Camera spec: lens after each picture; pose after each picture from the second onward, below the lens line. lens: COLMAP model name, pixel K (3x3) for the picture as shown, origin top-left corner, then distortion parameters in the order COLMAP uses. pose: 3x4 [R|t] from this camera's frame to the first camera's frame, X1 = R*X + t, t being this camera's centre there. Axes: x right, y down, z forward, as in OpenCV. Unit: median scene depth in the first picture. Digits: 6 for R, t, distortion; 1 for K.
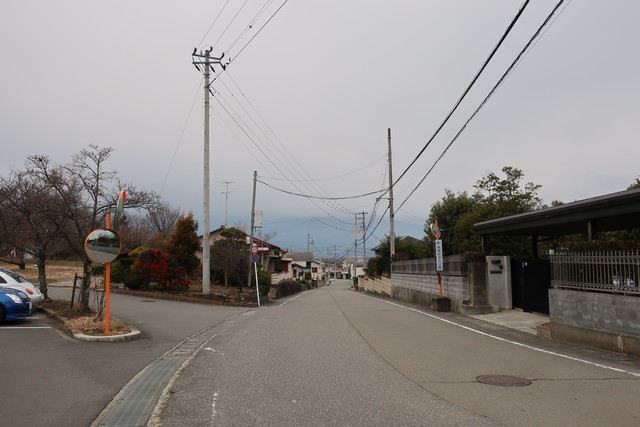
lens RADIAL K [[501.3, 0, 321.2], [0, 501.3, 216.6], [0, 0, 1]] dist [-0.008096, 0.008758]
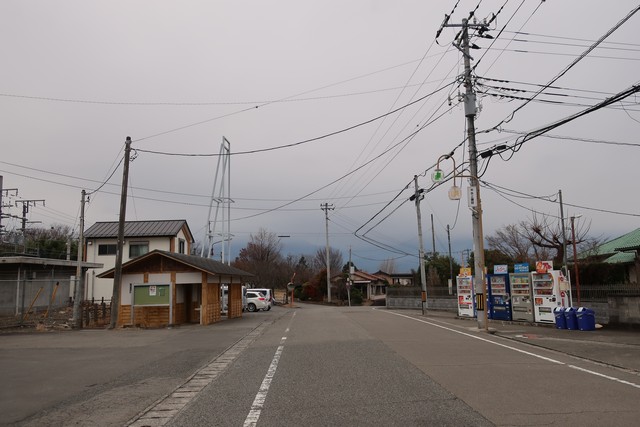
lens RADIAL K [[501.3, 0, 322.7], [0, 501.3, 216.0], [0, 0, 1]] dist [-0.008096, 0.008758]
pose [[0.940631, -0.061158, -0.333877, 0.582010], [0.044485, 0.997362, -0.057364, -0.127697], [0.336504, 0.039106, 0.940870, -1.338924]]
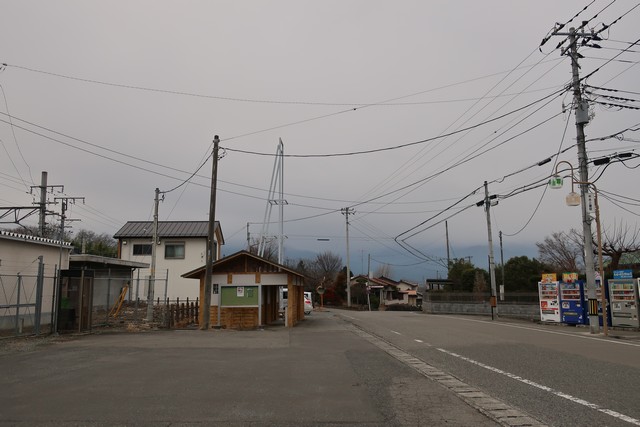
lens RADIAL K [[501.3, 0, 321.7], [0, 501.3, 215.7], [0, 0, 1]] dist [-0.008096, 0.008758]
pose [[0.952224, -0.044856, -0.302087, 0.402656], [0.025975, 0.997466, -0.066234, -0.130525], [0.304292, 0.055223, 0.950977, -1.397853]]
